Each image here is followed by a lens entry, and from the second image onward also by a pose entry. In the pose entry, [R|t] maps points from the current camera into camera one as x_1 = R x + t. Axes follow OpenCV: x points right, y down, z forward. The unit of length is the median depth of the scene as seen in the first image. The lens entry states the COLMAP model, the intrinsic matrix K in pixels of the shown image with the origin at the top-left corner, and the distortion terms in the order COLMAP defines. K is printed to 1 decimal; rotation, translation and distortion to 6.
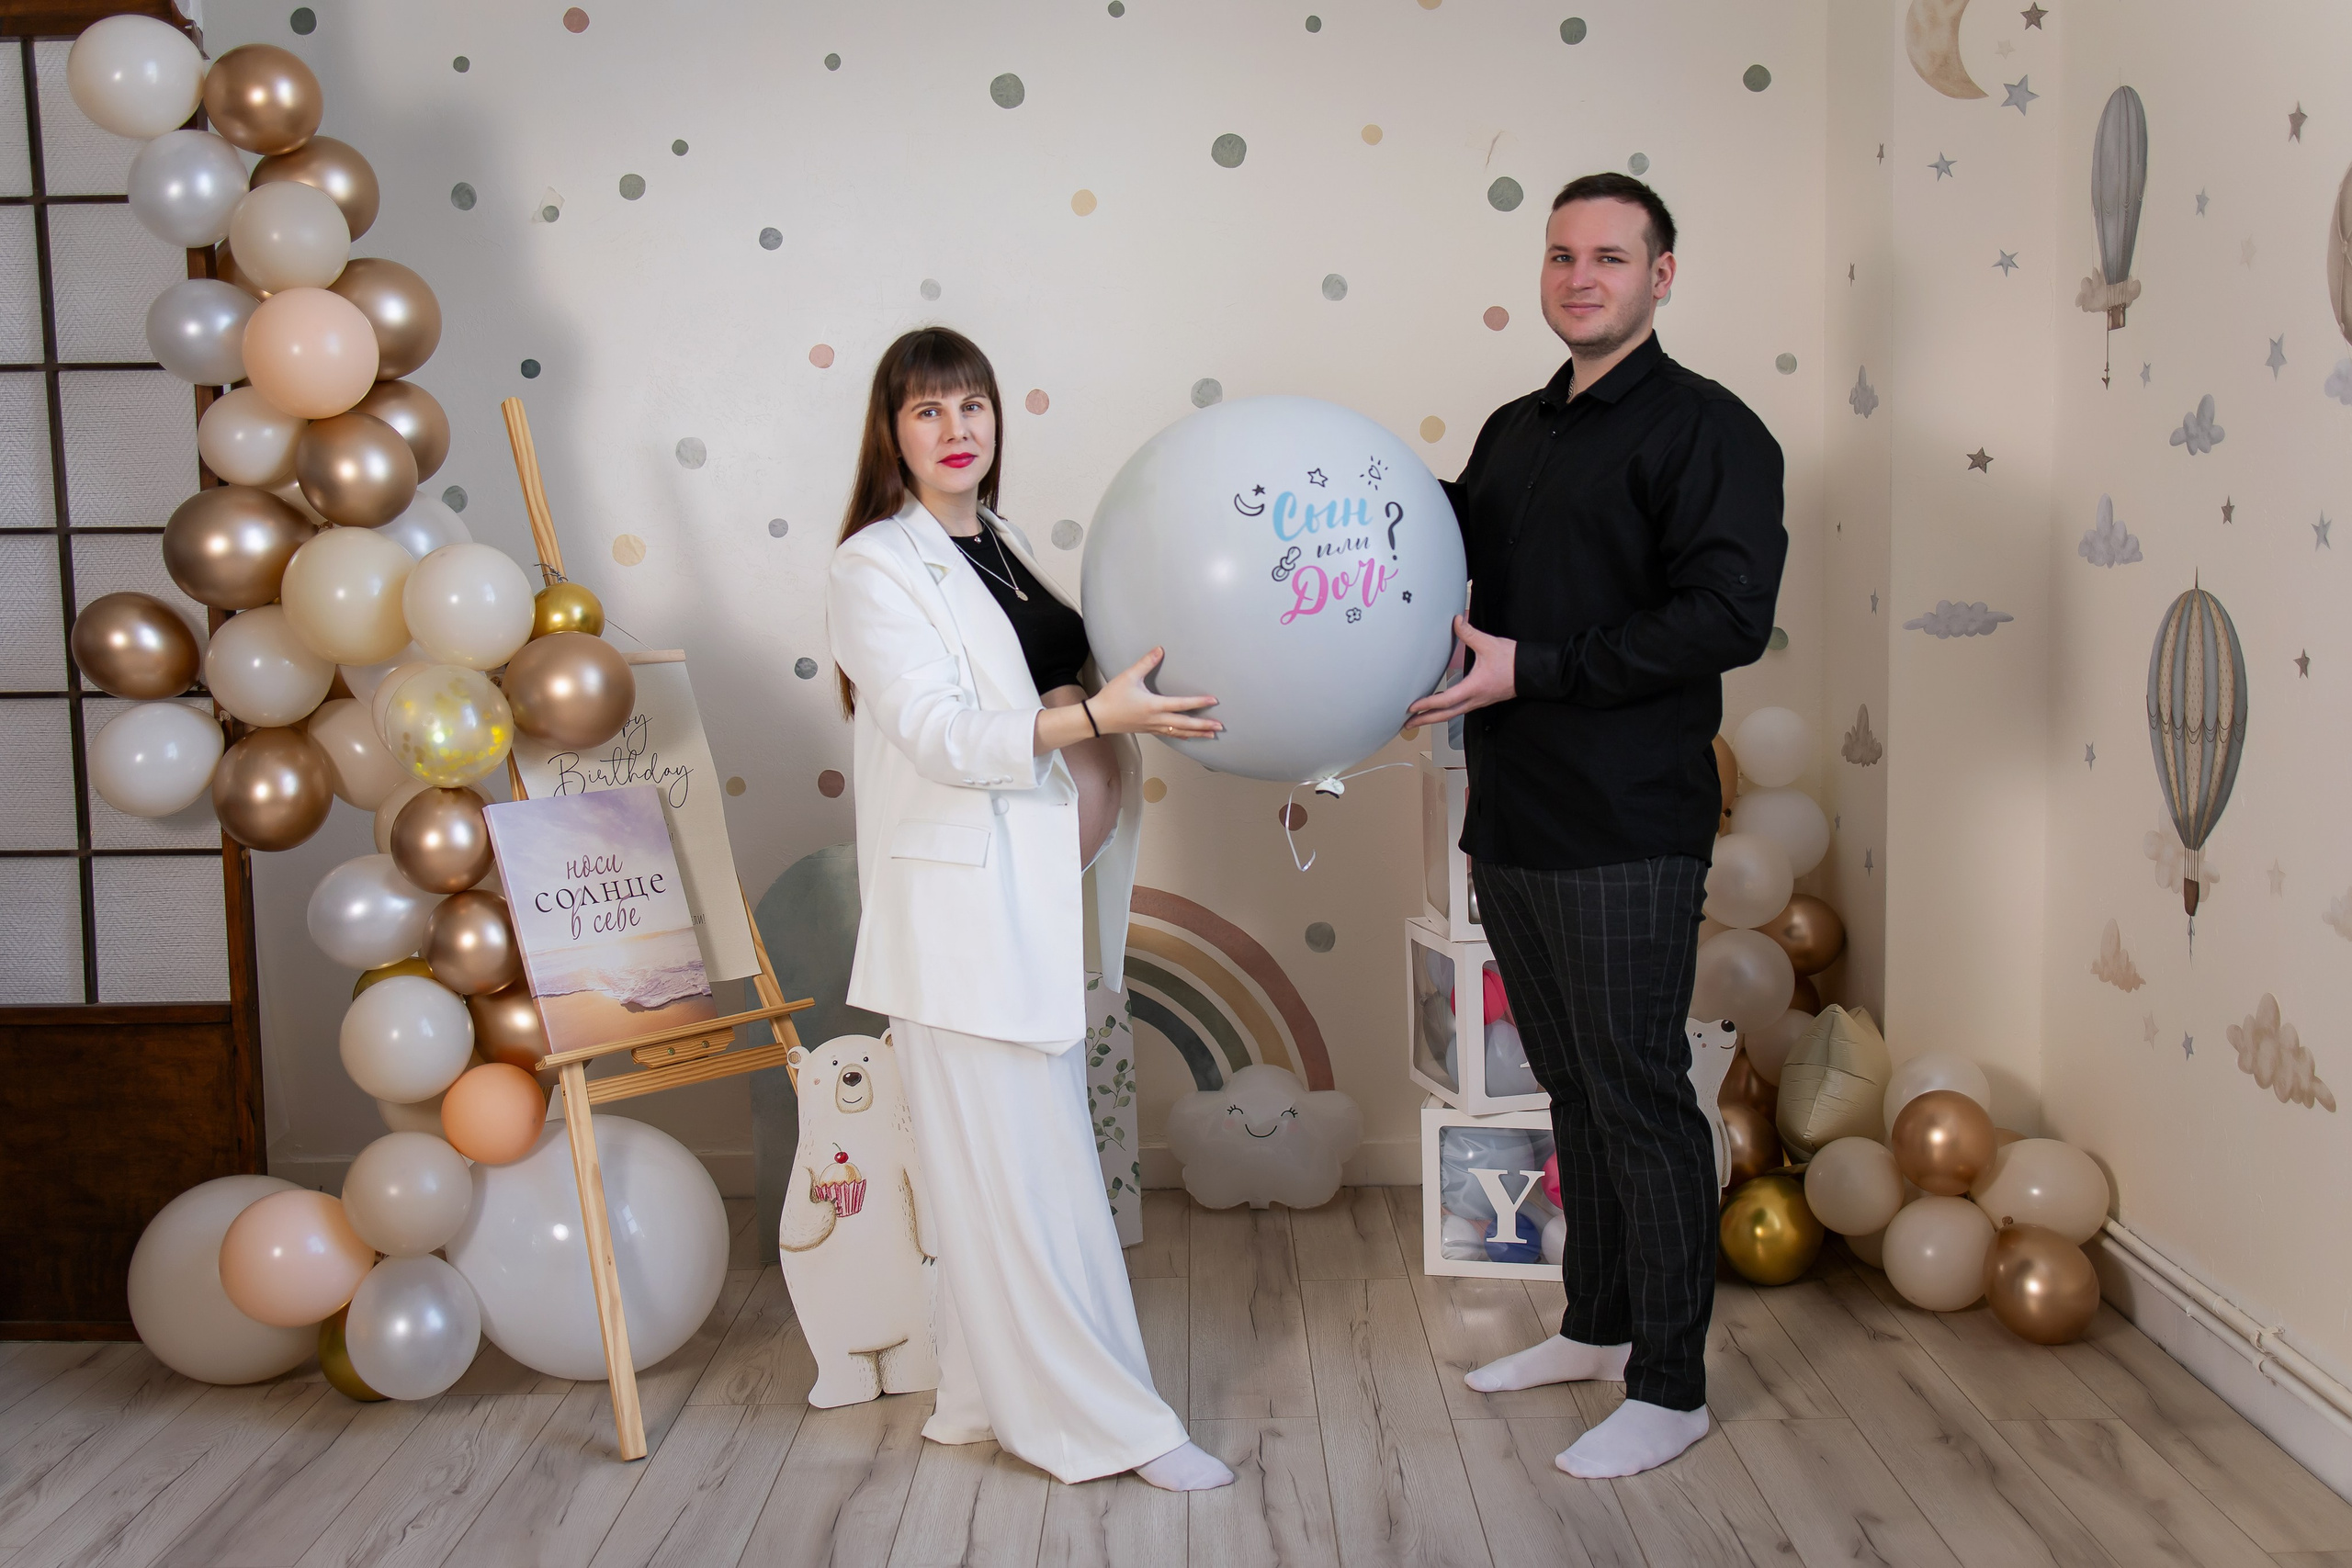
lens RADIAL K [[2482.5, 0, 1205.8], [0, 2482.5, 795.7], [0, 0, 1]] dist [0.021726, 0.000000]
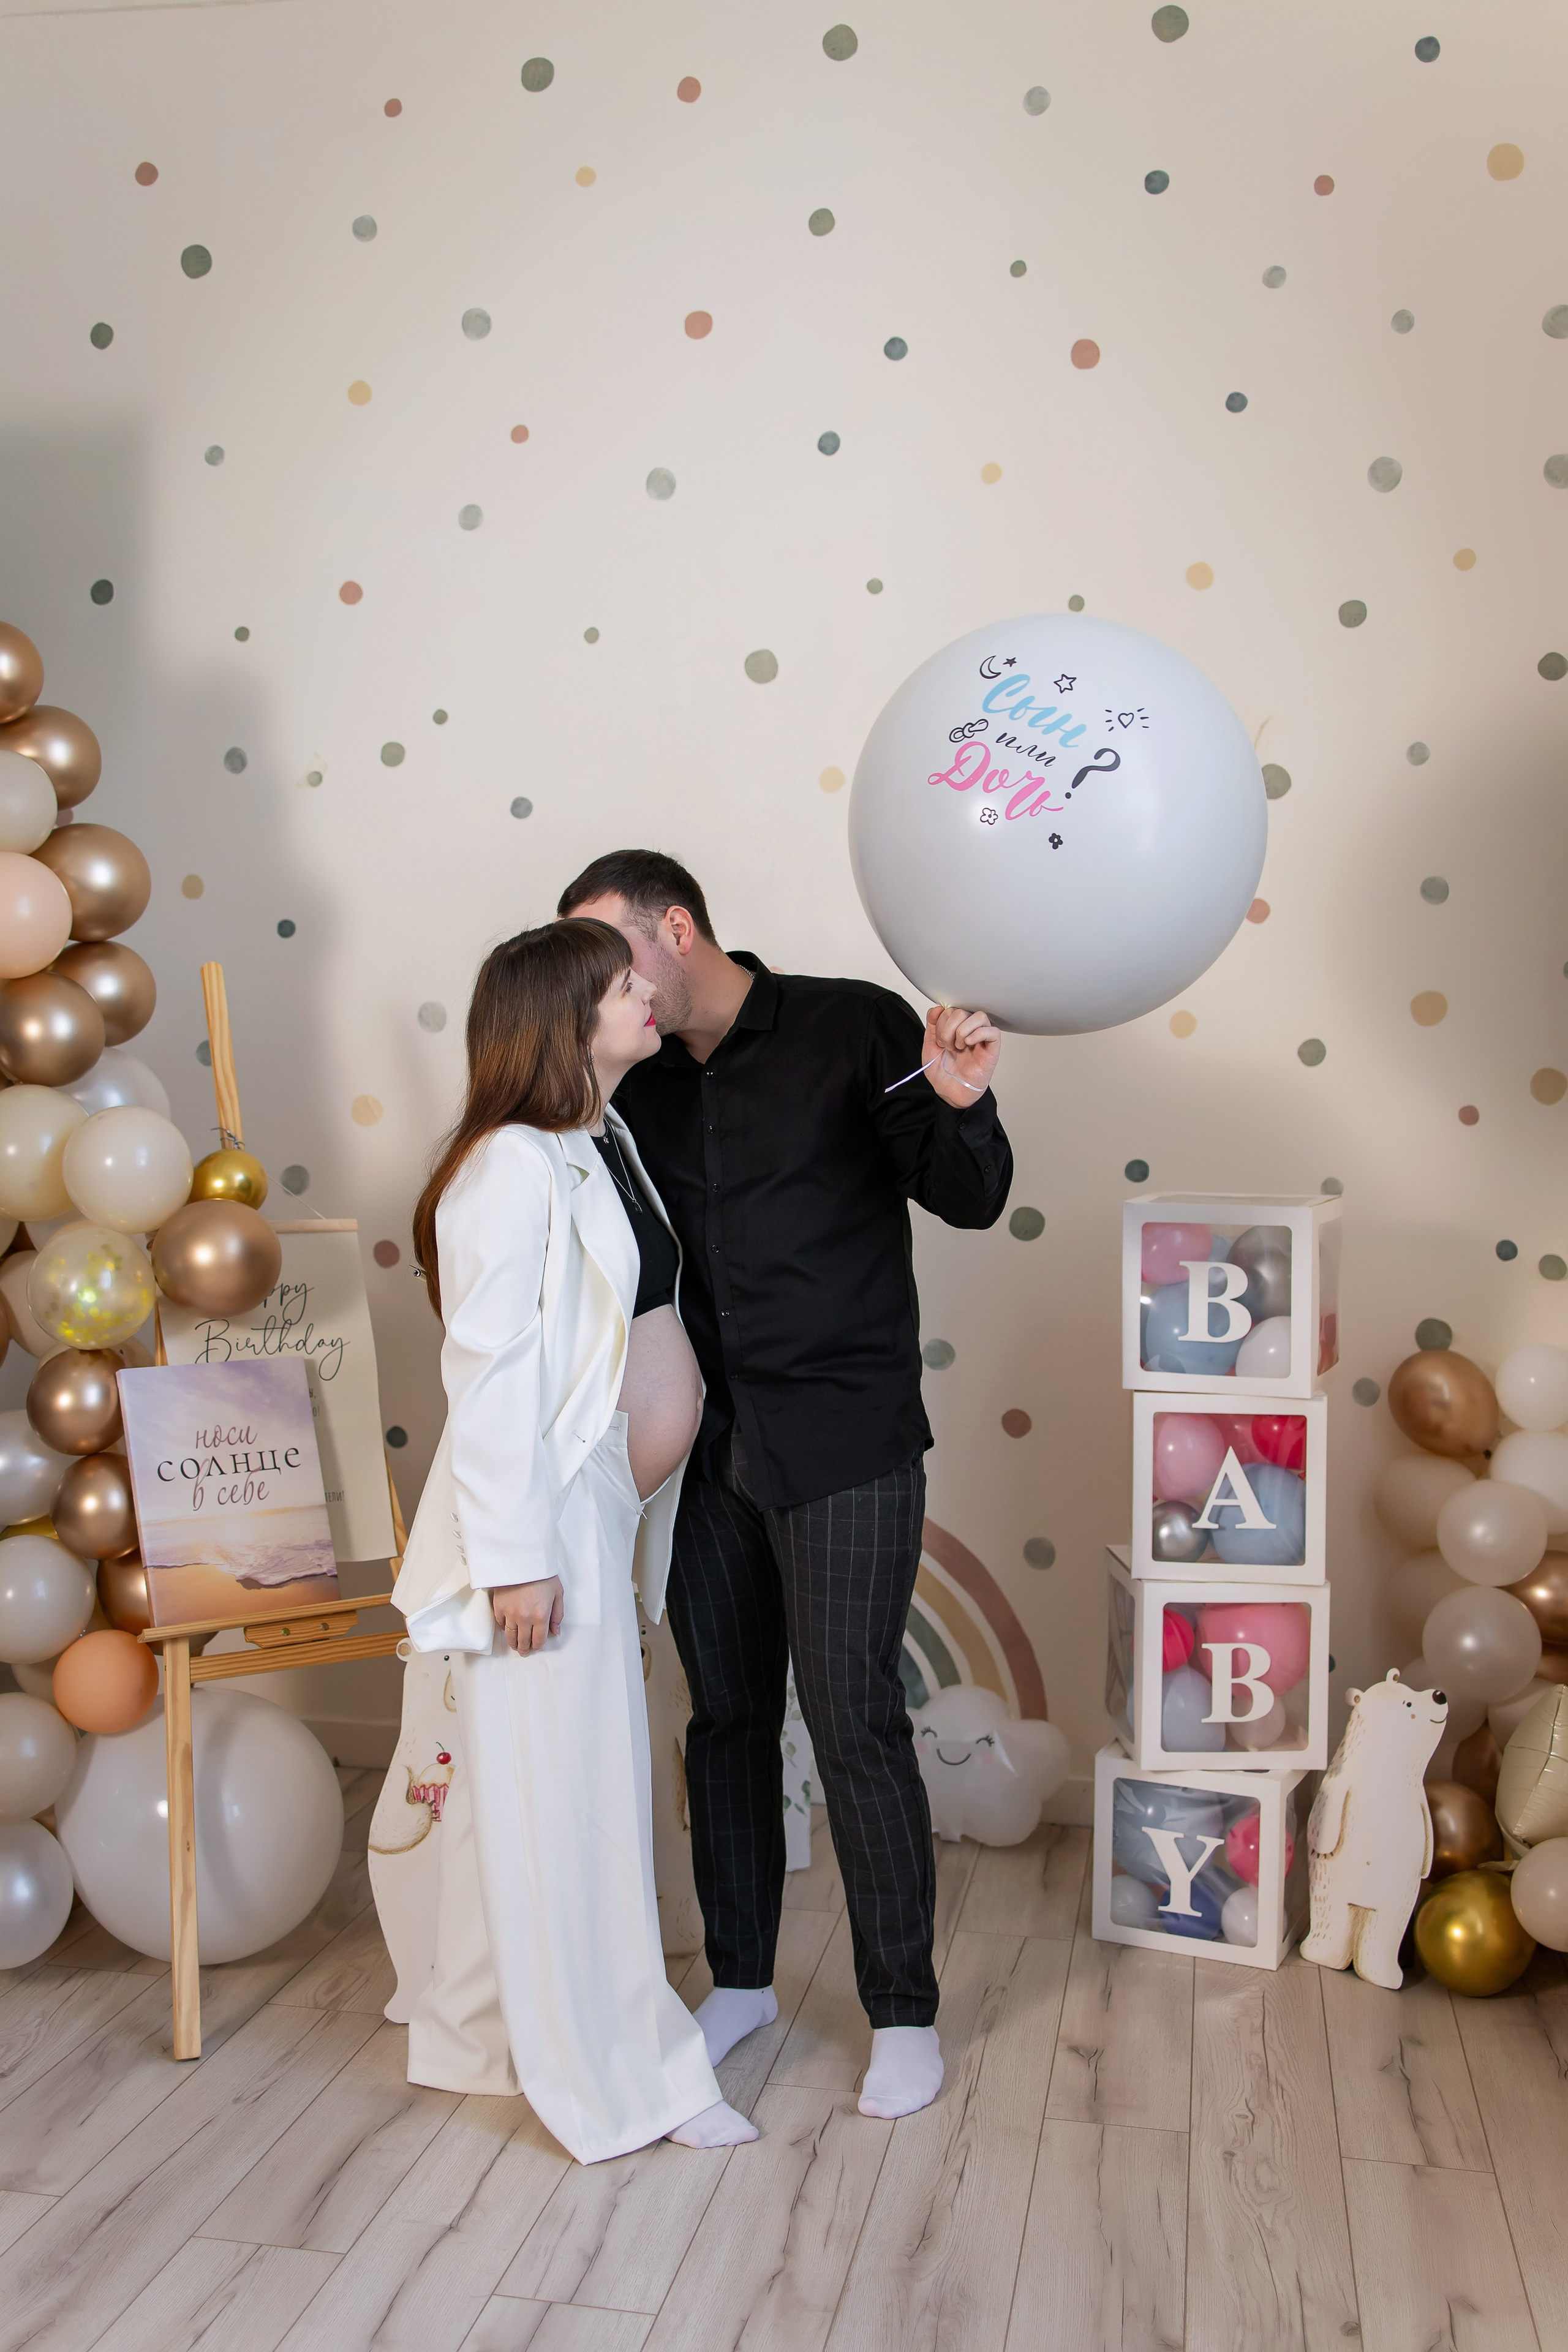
lens RADIAL K [[2482.8, 0, 775.1], [0, 2482.8, 1164.3], [0, 0, 1]] dist [0.021726, 0.000000]
pose [[0.982004, 0.052545, -0.181402, 0.140152], [-0.064833, 0.995938, -0.062484, -0.031434], [0.177382, 0.073120, 0.981422, 0.058339]]
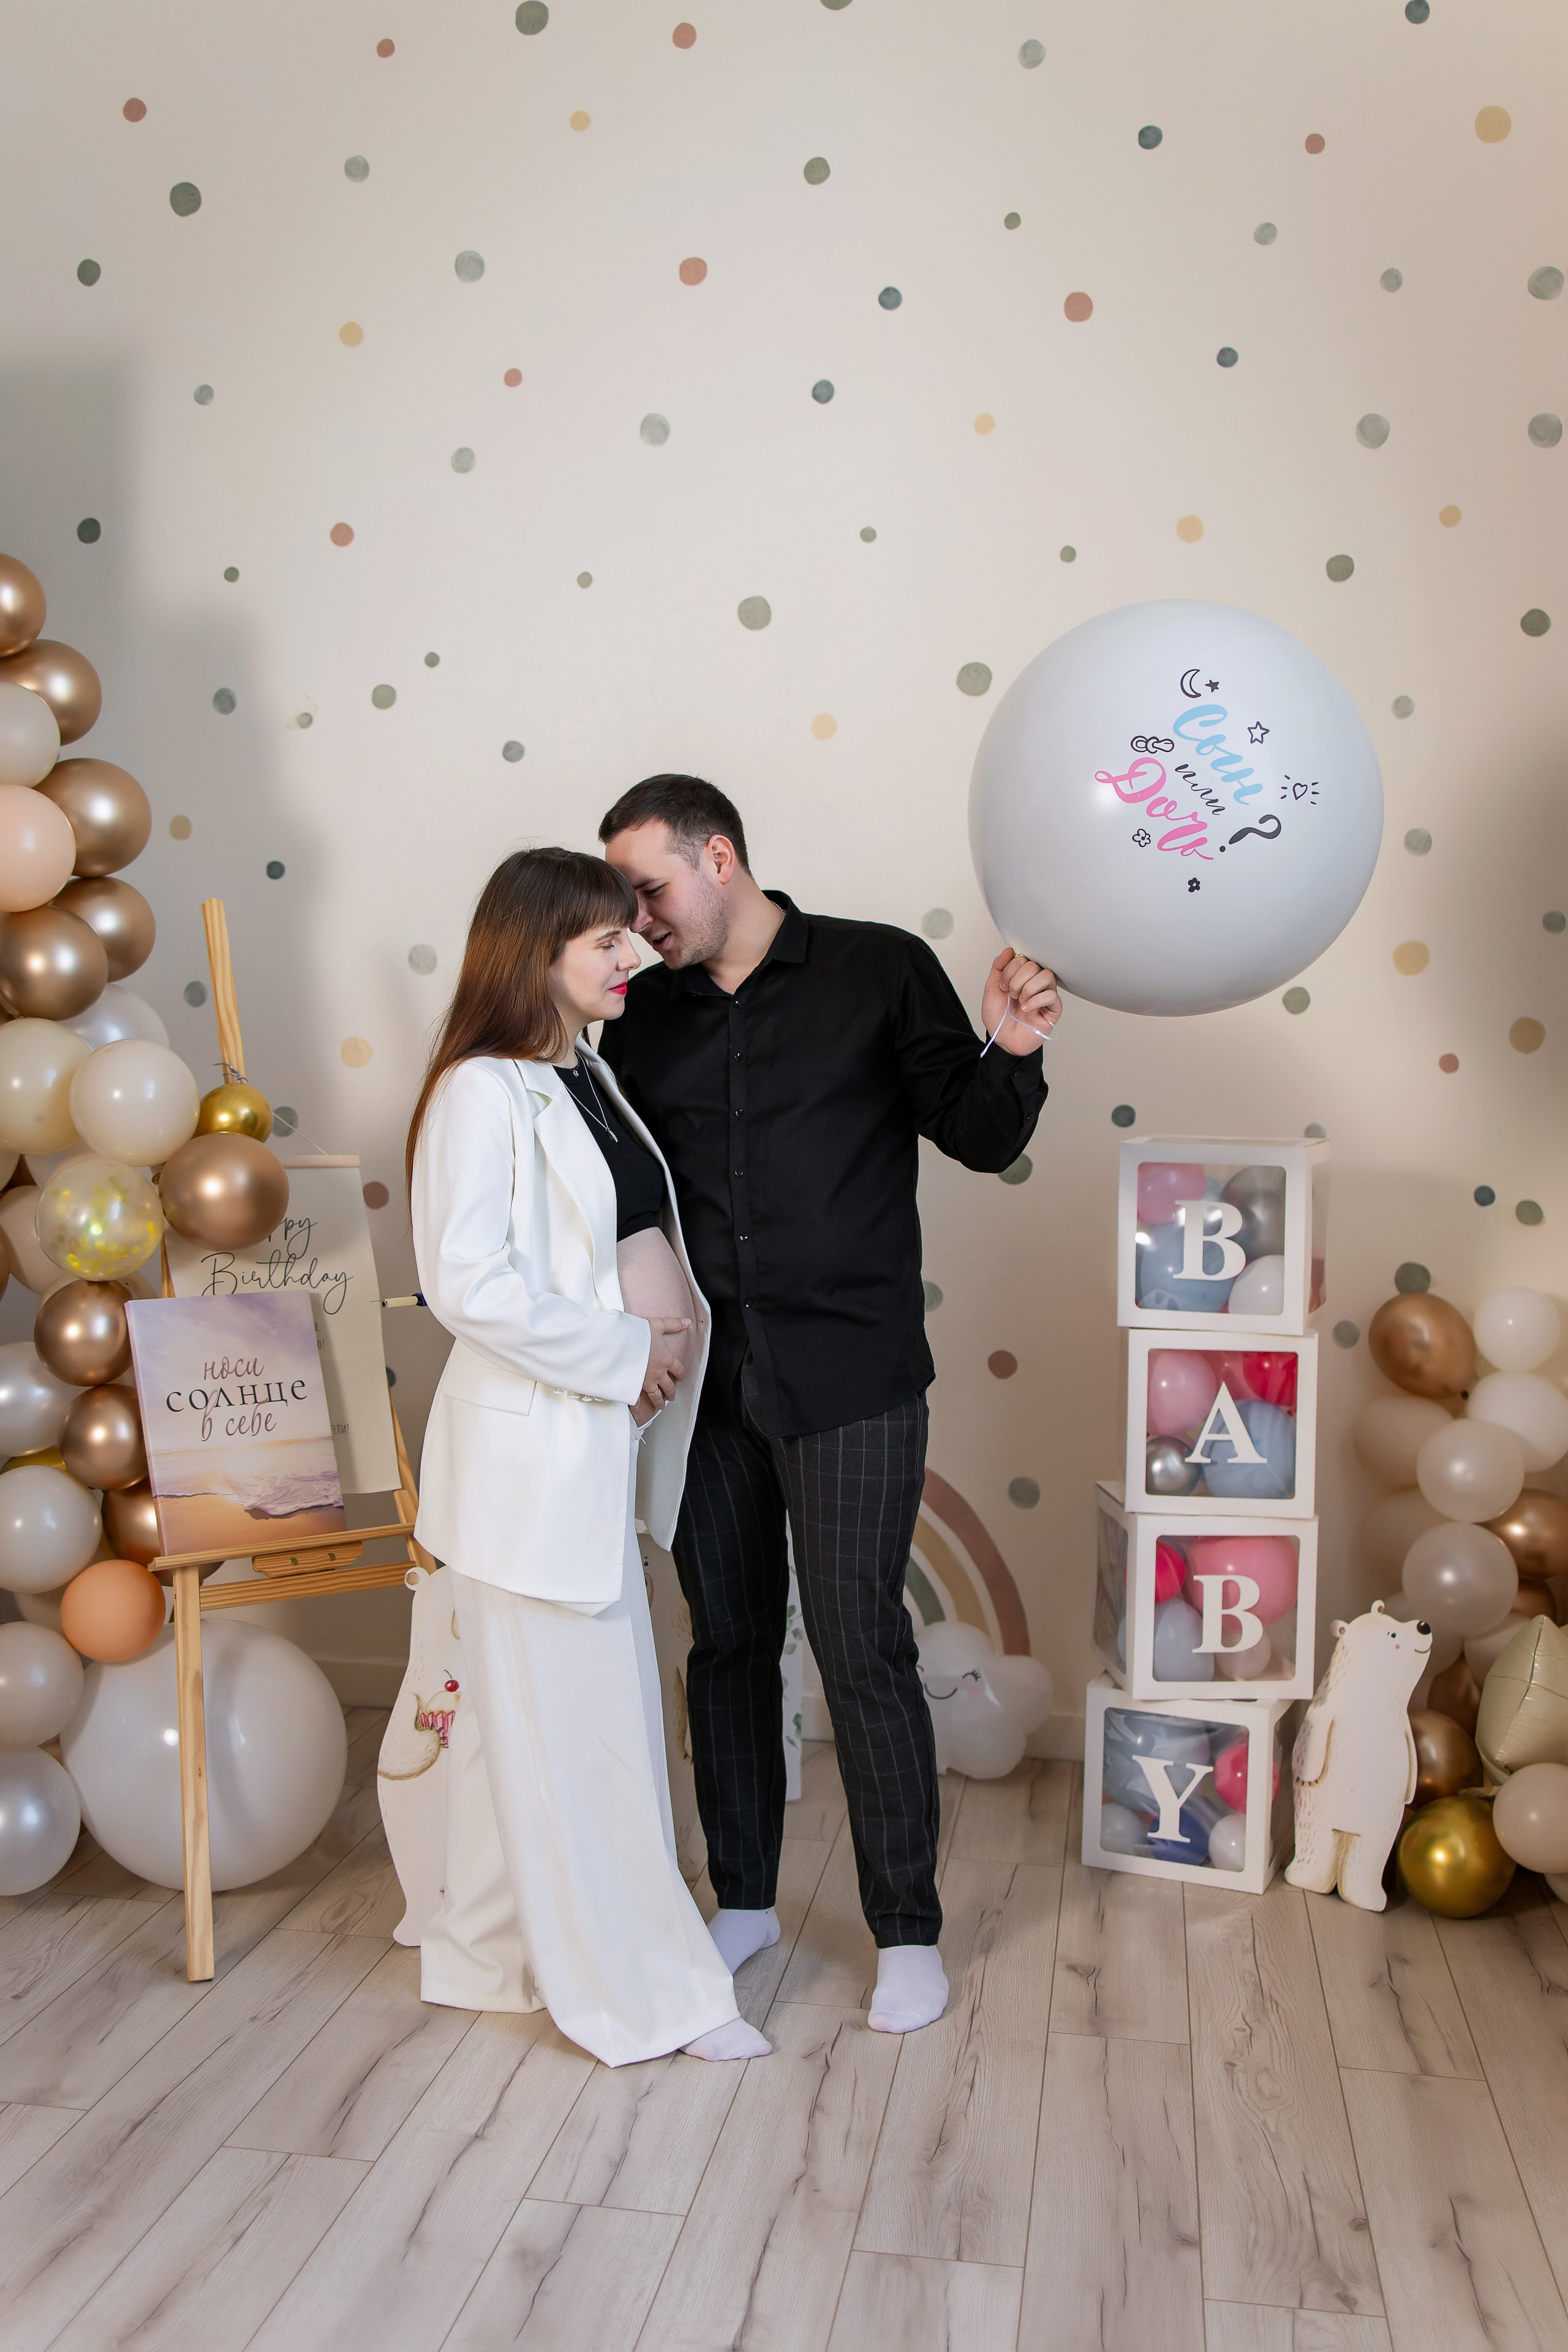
lens RADIAL K [[2482.8, 0, 784.4], [0, 2482.8, 1164.0], [0, 0, 1]] dist [0.021726, 0.000000]
pose [[0.987263, 0.060748, -0.147044, 0.111380], [-0.069191, 0.996194, -0.053003, -0.015478], [0.143265, 0.062502, 0.987709, 0.042472]]
